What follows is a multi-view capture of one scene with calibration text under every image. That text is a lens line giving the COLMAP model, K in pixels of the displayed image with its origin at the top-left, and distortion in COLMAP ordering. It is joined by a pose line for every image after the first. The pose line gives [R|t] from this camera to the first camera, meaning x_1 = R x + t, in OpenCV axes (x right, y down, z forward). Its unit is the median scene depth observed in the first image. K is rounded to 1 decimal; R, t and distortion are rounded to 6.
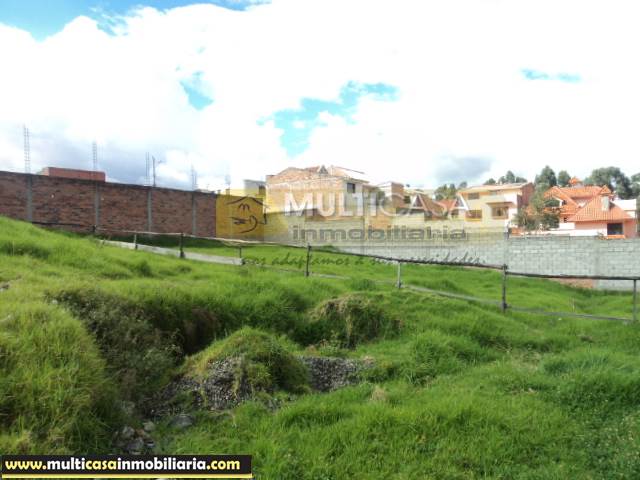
lens RADIAL K [[522.3, 0, 321.2], [0, 522.3, 219.0], [0, 0, 1]] dist [-0.019359, -0.000760]
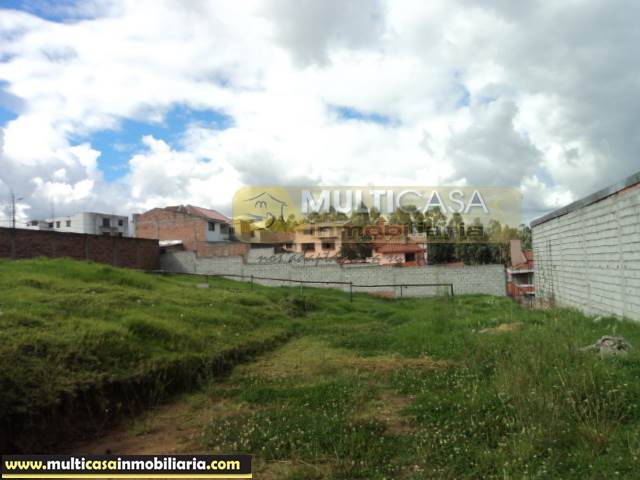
lens RADIAL K [[522.3, 0, 321.2], [0, 522.3, 219.0], [0, 0, 1]] dist [-0.019359, -0.000760]
pose [[0.944944, 0.008672, 0.327118, -0.087384], [0.008358, 0.998683, -0.050618, -0.012104], [-0.327126, 0.050565, 0.943627, -0.188407]]
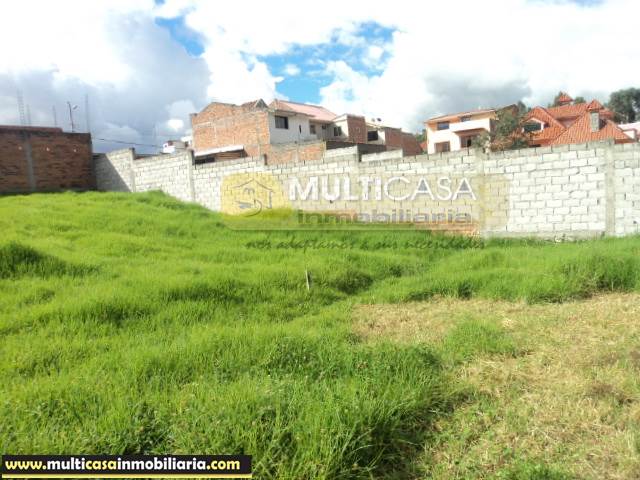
lens RADIAL K [[510.3, 0, 322.4], [0, 510.3, 251.4], [0, 0, 1]] dist [-0.013471, -0.008211]
pose [[0.996923, -0.046373, -0.063202, 0.150137], [0.055727, 0.986287, 0.155348, 0.019101], [0.055131, -0.158392, 0.985836, 0.157506]]
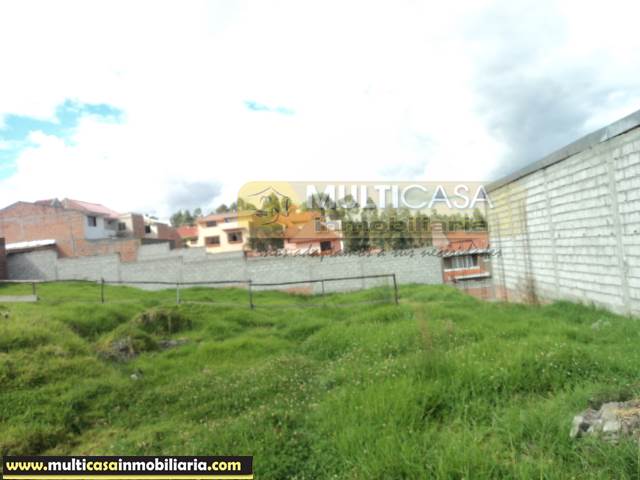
lens RADIAL K [[522.3, 0, 321.2], [0, 522.3, 219.0], [0, 0, 1]] dist [-0.019359, -0.000760]
pose [[0.876671, -0.034954, 0.479820, -0.032537], [0.057920, 0.997771, -0.033140, -0.004644], [-0.477592, 0.056845, 0.876741, -0.076368]]
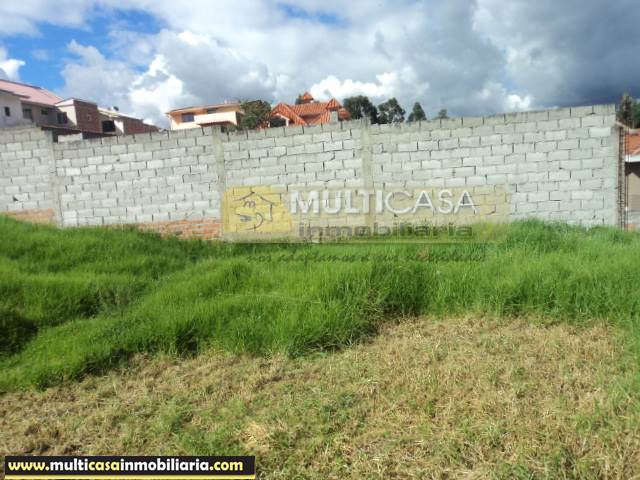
lens RADIAL K [[522.3, 0, 321.2], [0, 522.3, 219.0], [0, 0, 1]] dist [-0.019359, -0.000760]
pose [[0.916116, -0.081295, 0.392583, 0.167485], [0.037949, 0.992412, 0.116950, 0.025017], [-0.399112, -0.092242, 0.912250, 0.210664]]
